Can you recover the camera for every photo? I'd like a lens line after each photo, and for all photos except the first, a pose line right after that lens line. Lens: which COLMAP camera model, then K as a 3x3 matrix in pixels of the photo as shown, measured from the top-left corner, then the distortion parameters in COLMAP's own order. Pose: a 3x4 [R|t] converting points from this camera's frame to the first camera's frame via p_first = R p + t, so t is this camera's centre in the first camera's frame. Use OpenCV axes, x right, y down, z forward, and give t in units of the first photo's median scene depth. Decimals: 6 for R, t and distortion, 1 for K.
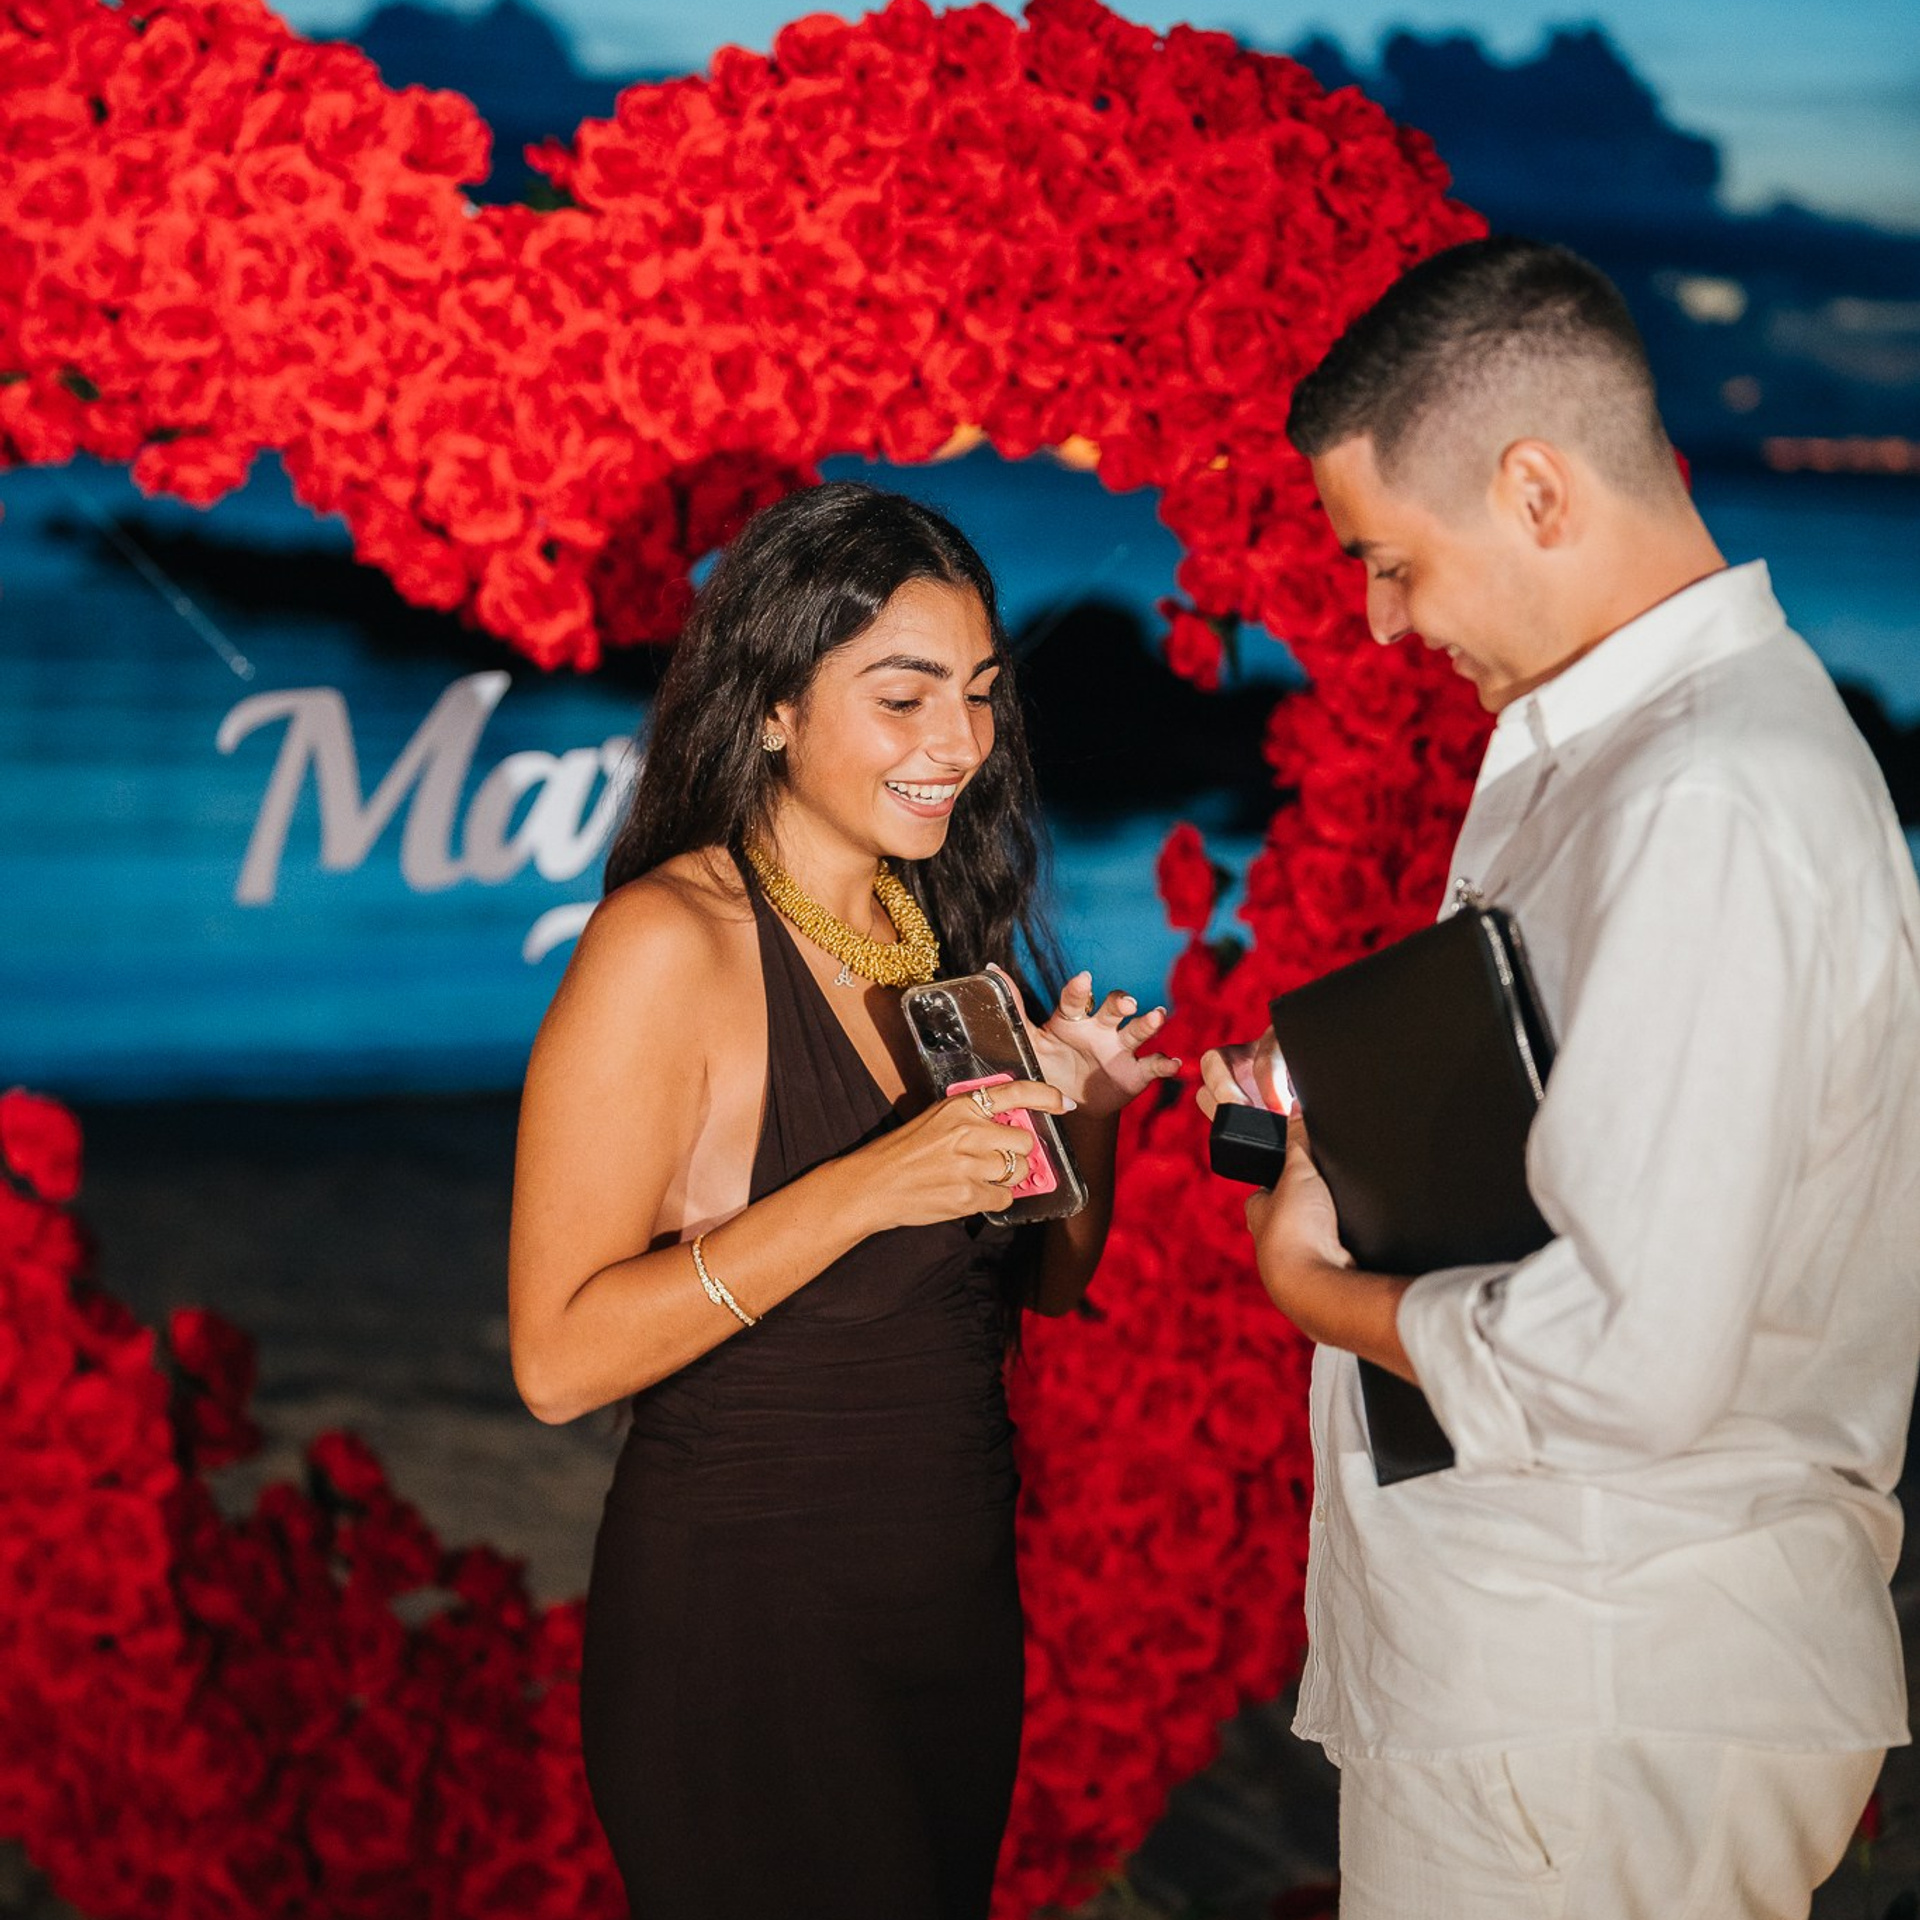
lens RADIAL K [[4519.2, 0, 963.7], [0, 4519.2, 955.0], [0, 0, 1]] dist [0.061028, 0.000000]
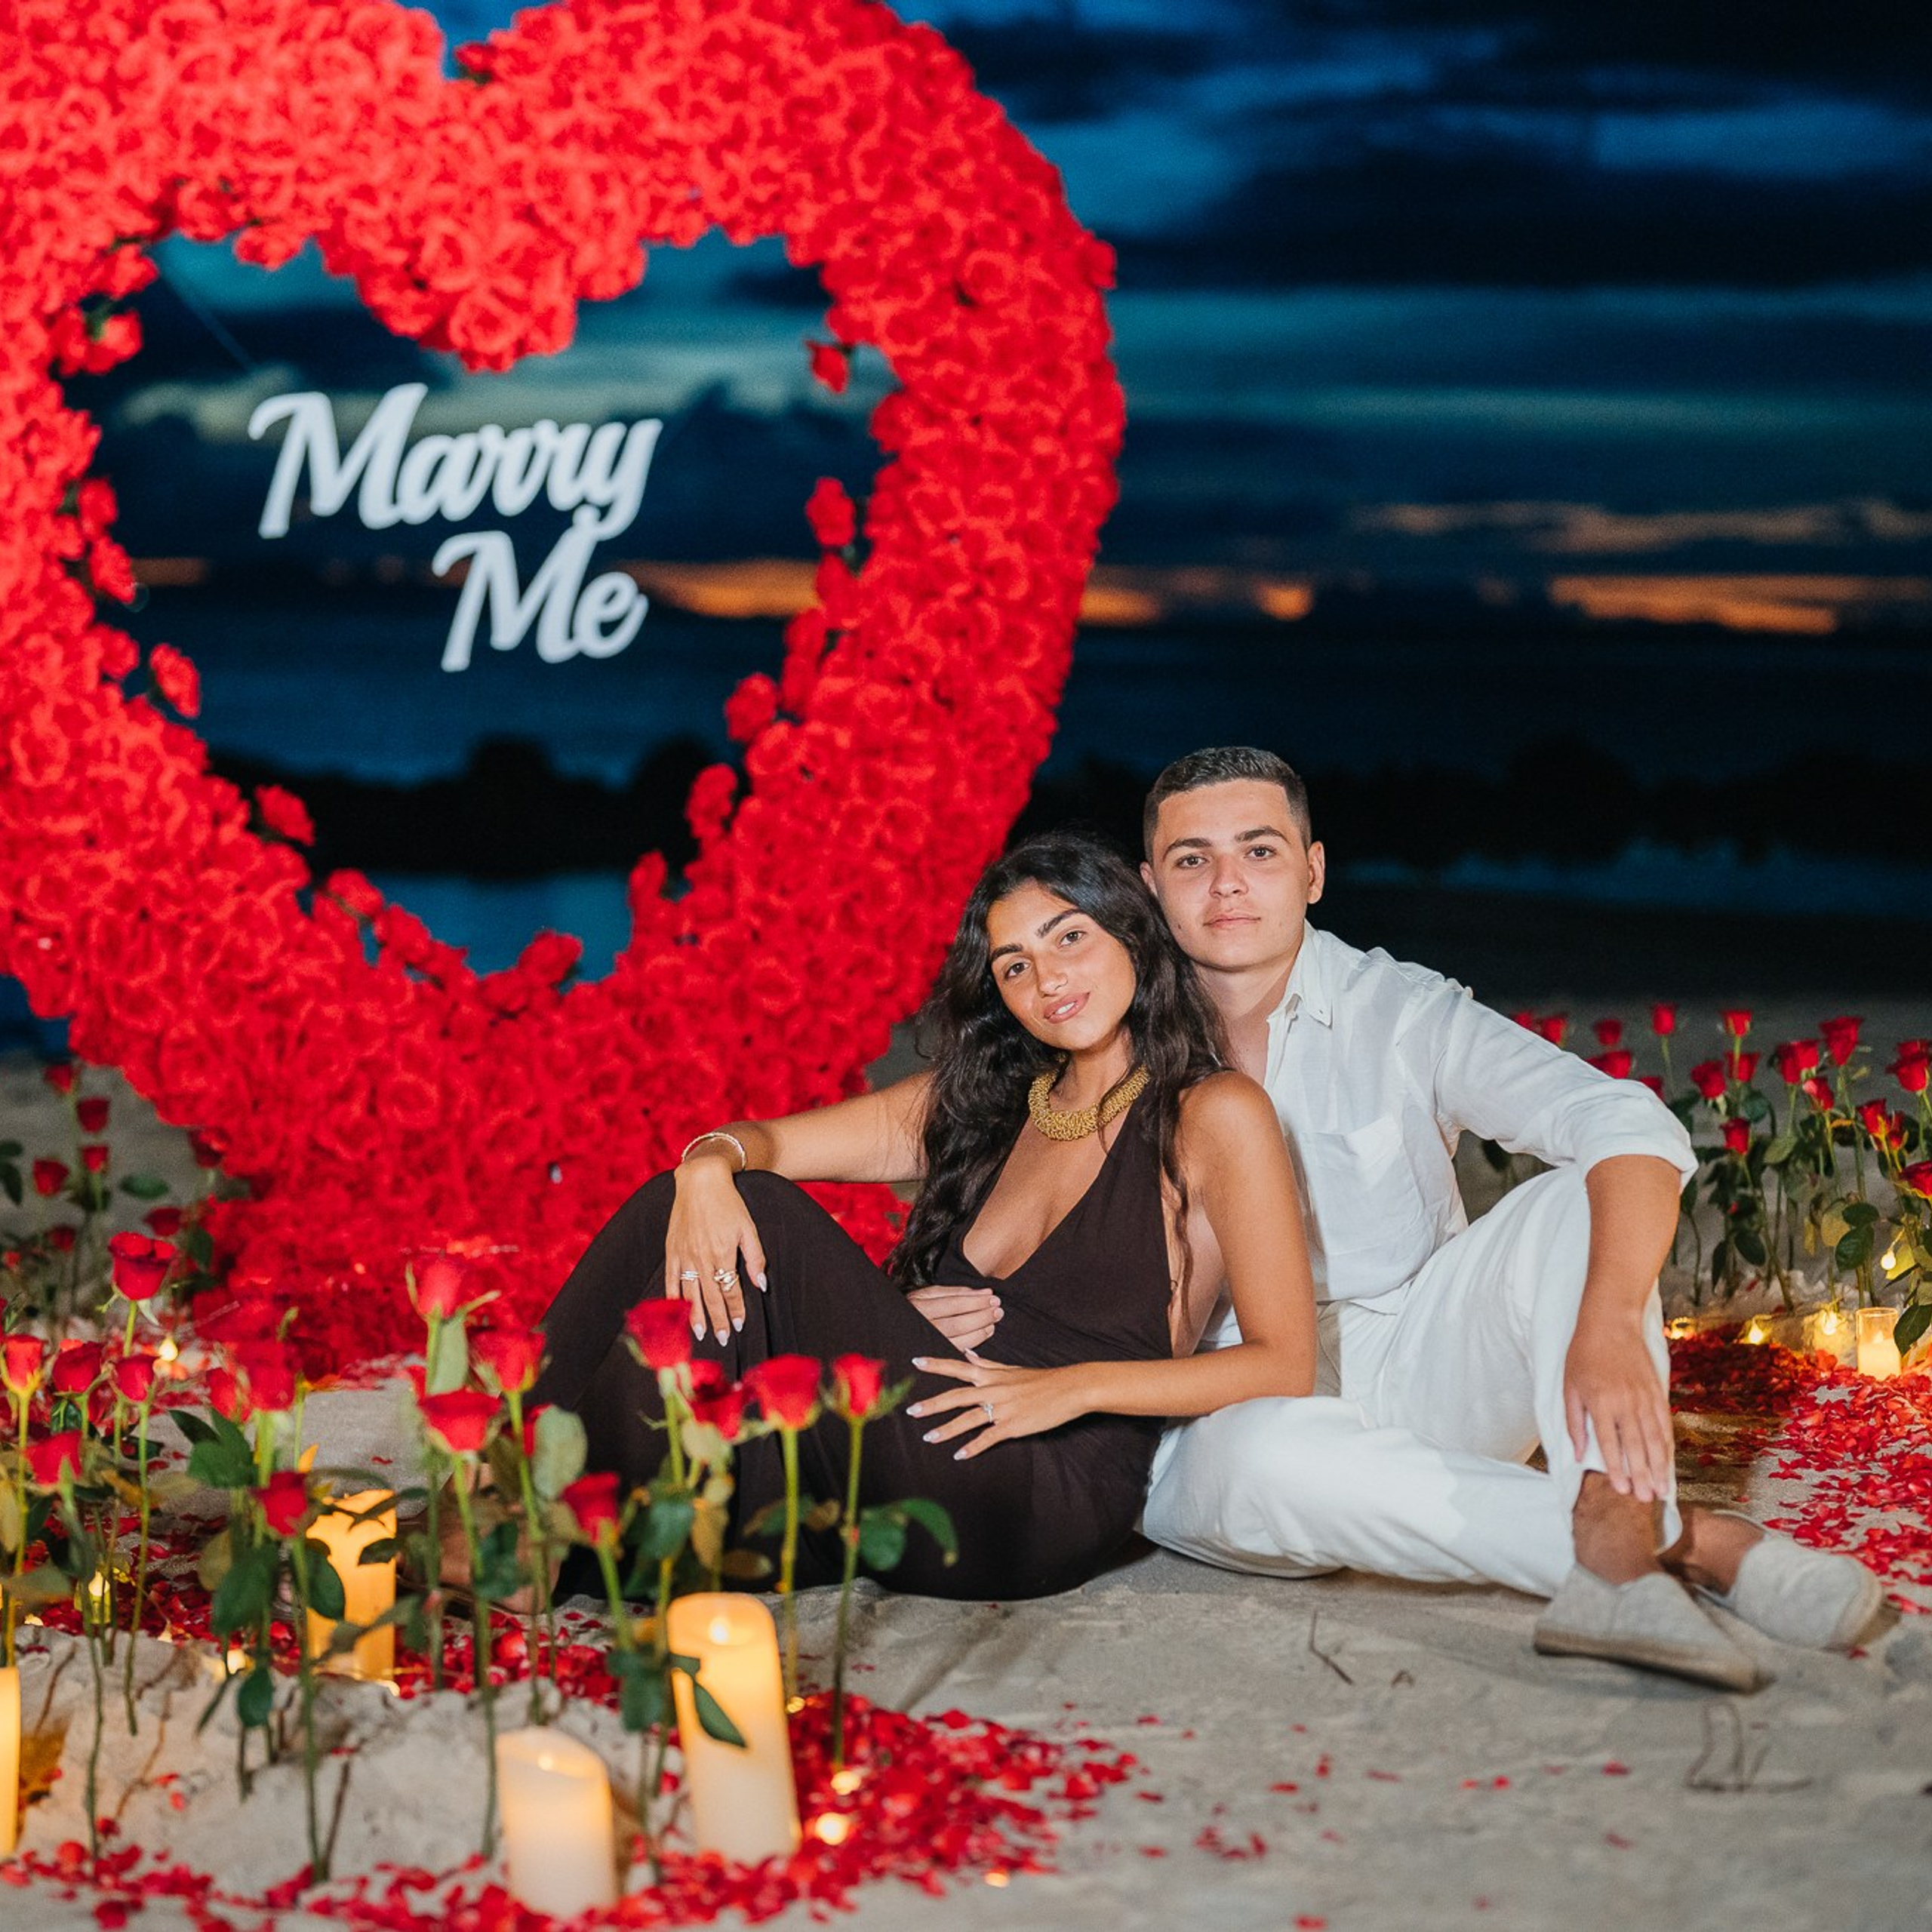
lens RADIAL K [[4547.4, 0, 966.0], [0, 4547.4, 972.0], [0, 0, 1]] dist [0.061028, 0.000000]
pose [[0.935851, -0.055963, 0.347923, -0.513446], [0.069228, 0.997267, -0.025802, 0.205919], [-0.345528, 0.048232, 0.937168, -0.572946]]
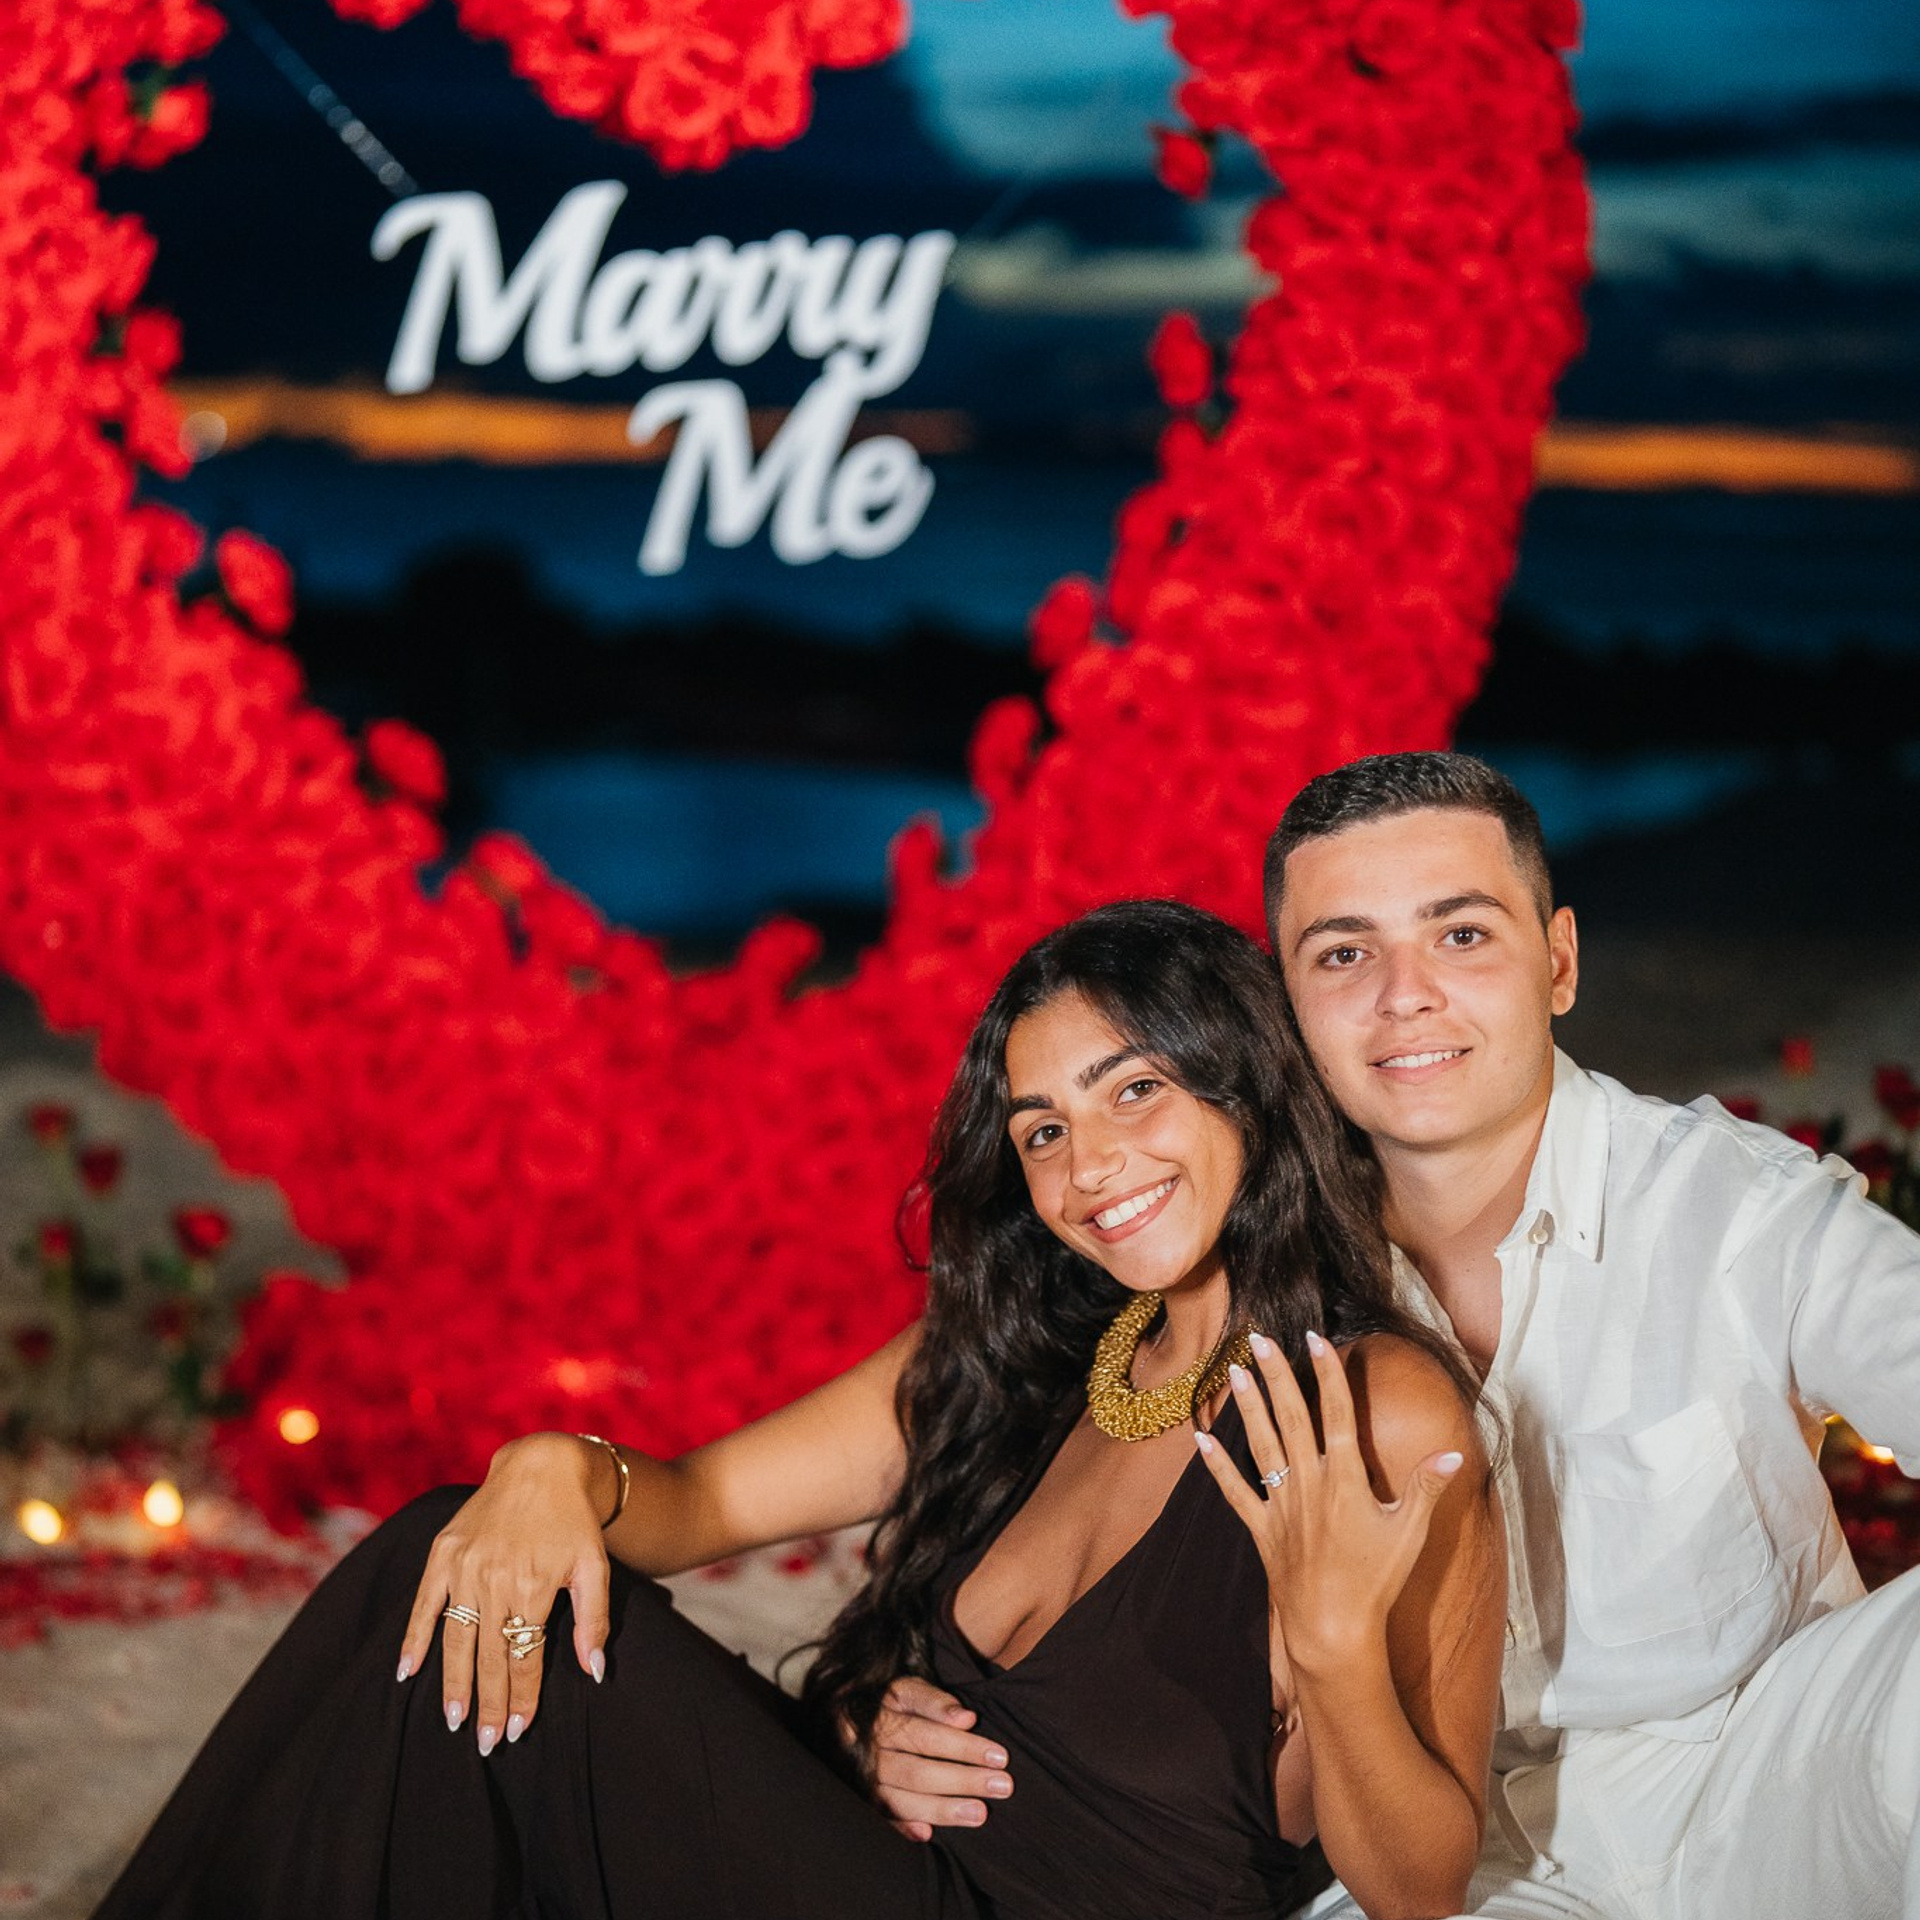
lens RADIAL K [[4519.2, 0, 966.8], [0, 4519.2, 918.0], [0, 0, 1]] dist [0.061028, 0.000000]
pose [[0.981490, -0.039102, 0.187482, -0.251947], [0.042936, 0.998943, -0.016434, 0.158328], [-0.186641, 0.024179, 0.982131, -0.174405]]
